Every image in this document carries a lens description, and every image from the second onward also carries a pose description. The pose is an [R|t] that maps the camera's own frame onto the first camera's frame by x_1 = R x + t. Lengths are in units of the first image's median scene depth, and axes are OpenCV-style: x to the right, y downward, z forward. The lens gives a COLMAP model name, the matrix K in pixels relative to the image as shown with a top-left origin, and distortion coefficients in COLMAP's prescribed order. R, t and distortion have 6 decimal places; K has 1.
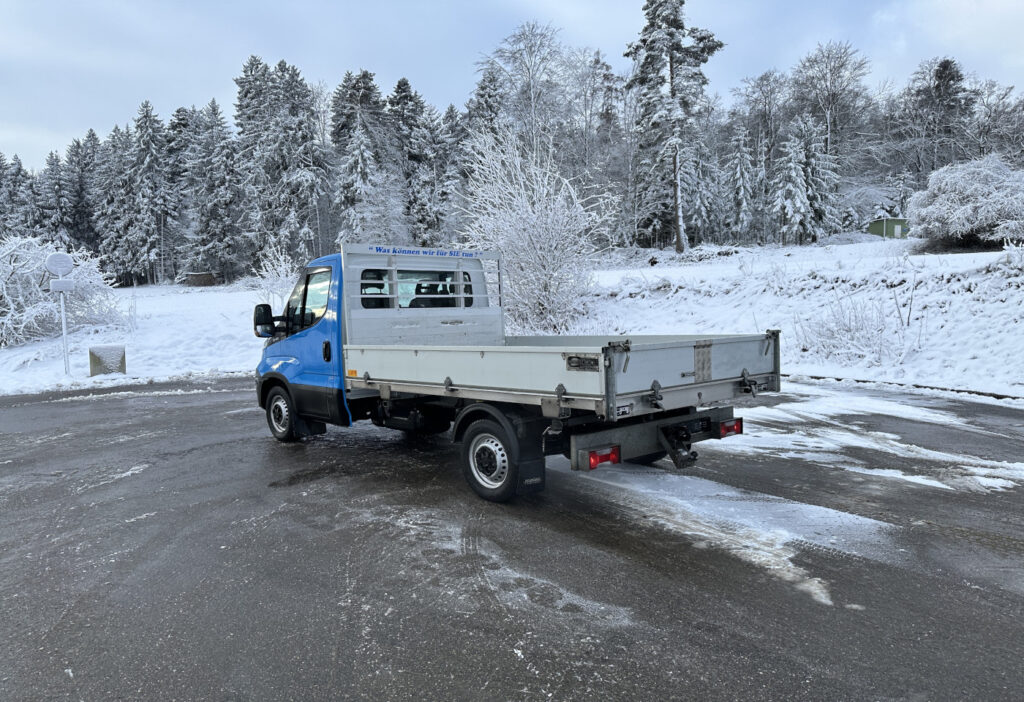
lens RADIAL K [[715.6, 0, 511.6], [0, 715.6, 353.4], [0, 0, 1]] dist [0.052117, -0.066224]
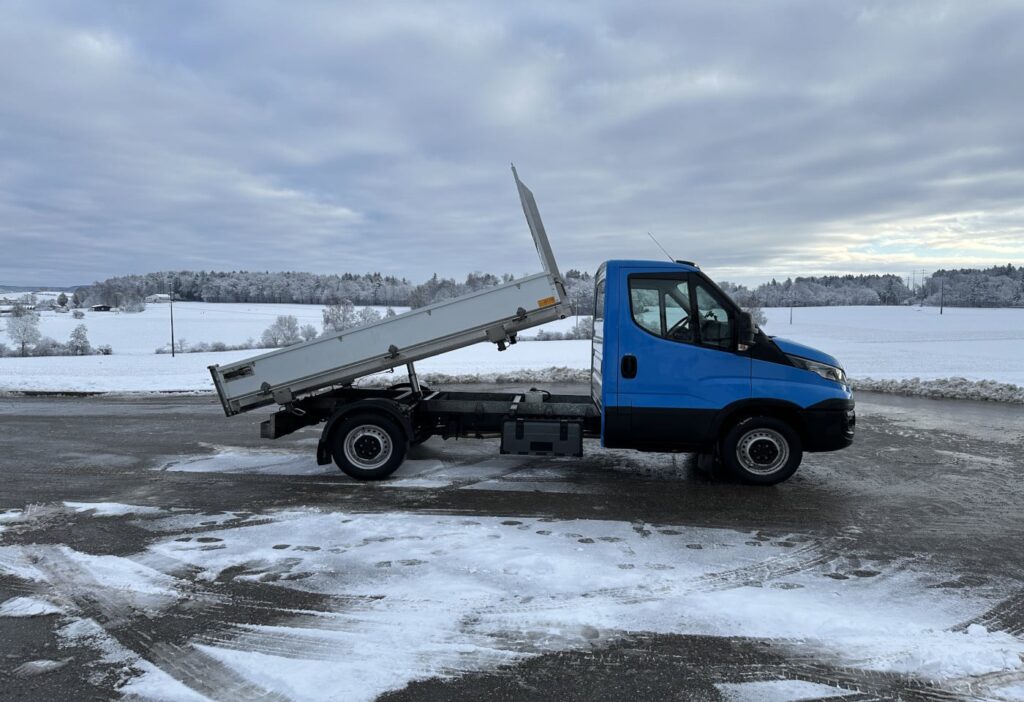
lens RADIAL K [[715.6, 0, 511.6], [0, 715.6, 353.4], [0, 0, 1]] dist [0.052117, -0.066224]
pose [[-0.717579, 0.048970, -0.694753, 0.307646], [-0.033798, 0.993902, 0.104964, -0.056724], [0.695656, 0.098801, -0.711548, 0.777067]]
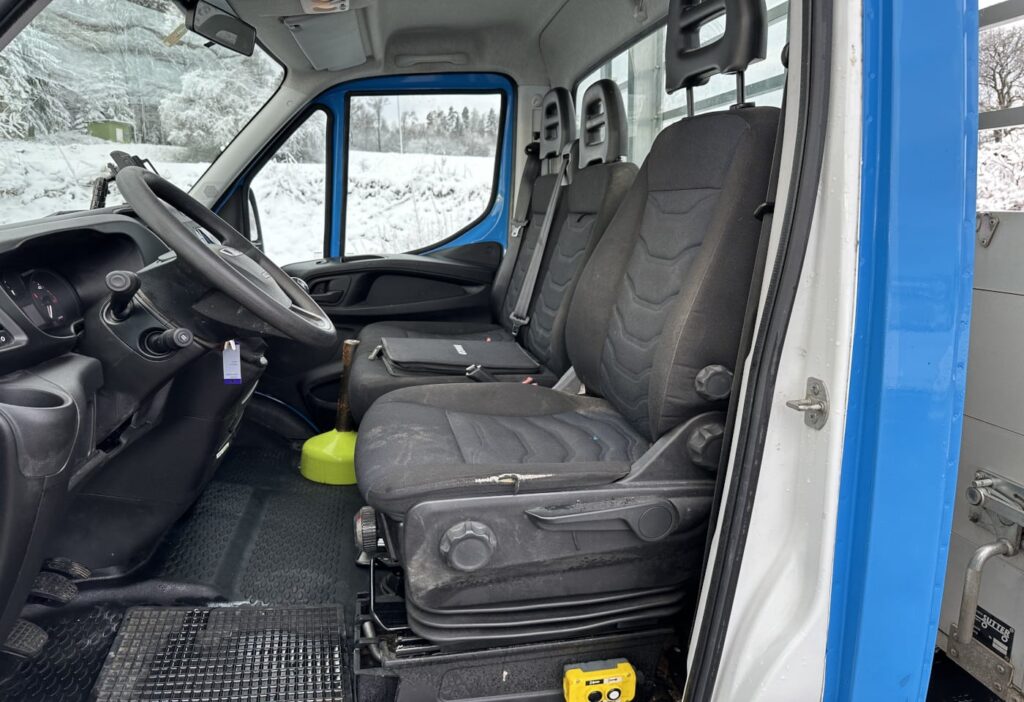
lens RADIAL K [[724.5, 0, 507.4], [0, 724.5, 388.3], [0, 0, 1]] dist [-0.006566, -0.007860]
pose [[0.532385, -0.181705, 0.826771, -0.164937], [0.042346, 0.981184, 0.188373, -0.026313], [-0.845443, -0.065276, 0.530062, 0.445288]]
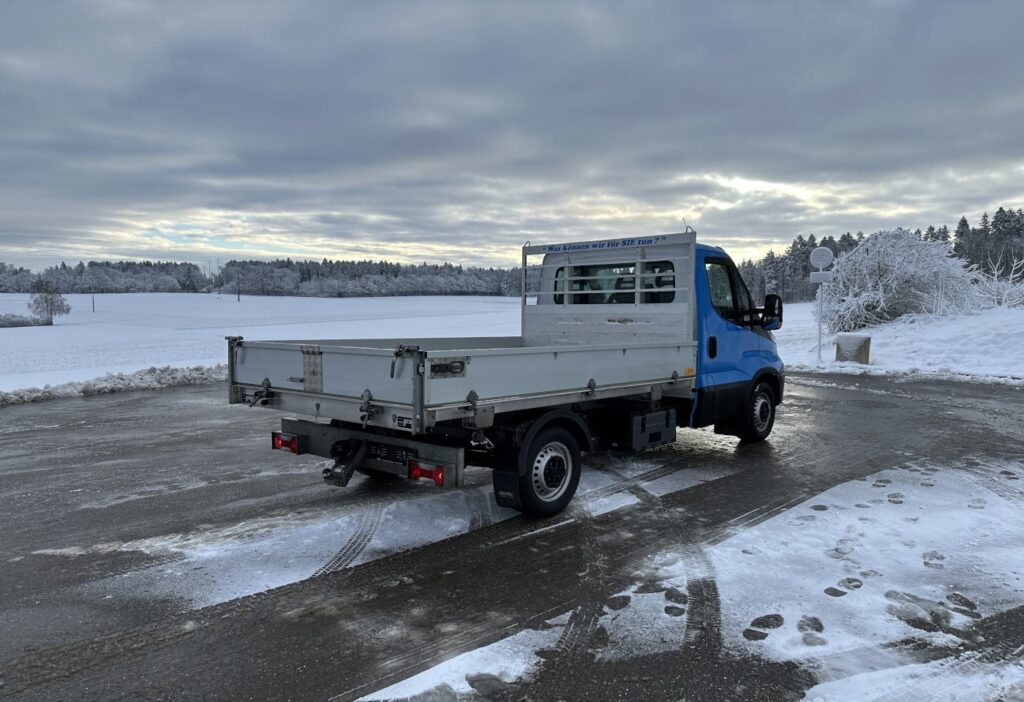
lens RADIAL K [[715.6, 0, 511.6], [0, 715.6, 353.4], [0, 0, 1]] dist [0.052117, -0.066224]
pose [[0.110838, 0.082600, -0.990400, 0.385419], [-0.060724, 0.995241, 0.076208, -0.030231], [0.991982, 0.051695, 0.115327, 0.368978]]
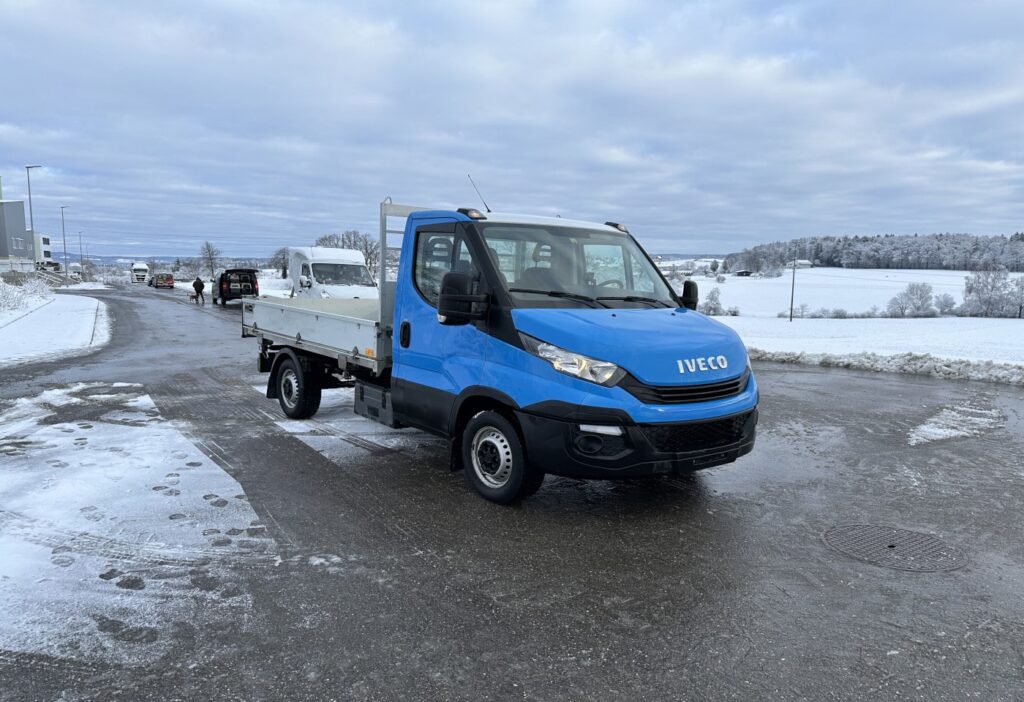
lens RADIAL K [[715.6, 0, 511.6], [0, 715.6, 353.4], [0, 0, 1]] dist [0.052117, -0.066224]
pose [[-0.997735, -0.012686, 0.066067, -0.100350], [-0.001478, 0.985957, 0.166993, -0.059149], [-0.067257, 0.166517, -0.983742, 0.885085]]
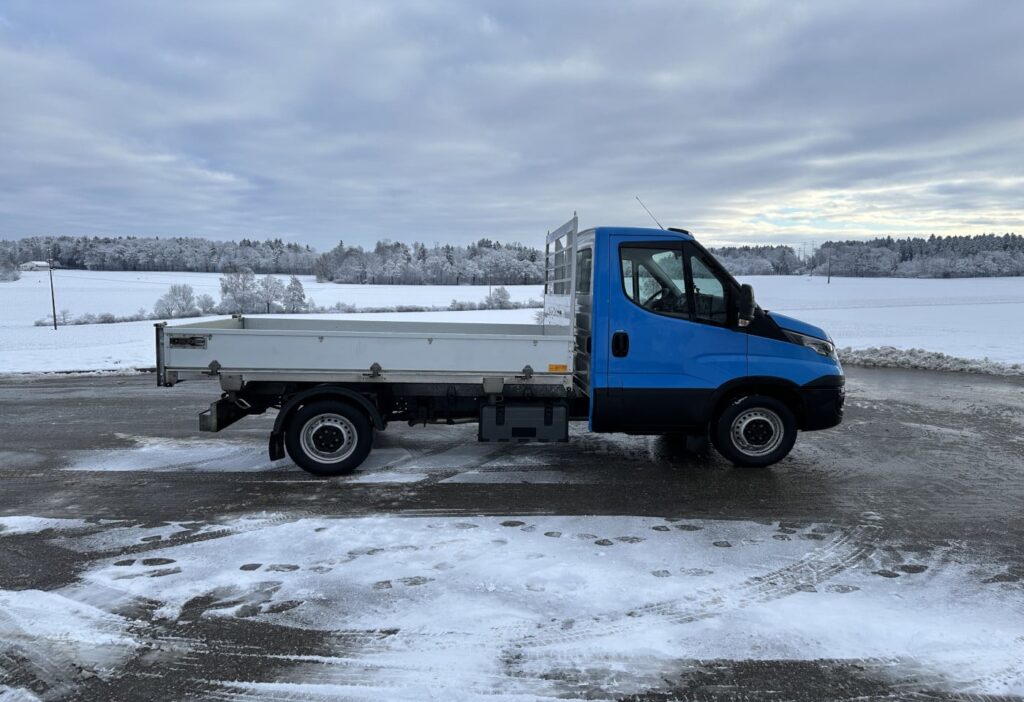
lens RADIAL K [[715.7, 0, 515.1], [0, 715.7, 363.8], [0, 0, 1]] dist [0.034761, -0.036086]
pose [[-0.621737, 0.098139, -0.777054, 0.302803], [-0.040163, 0.986819, 0.156767, -0.054980], [0.782196, 0.128677, -0.609600, 0.720753]]
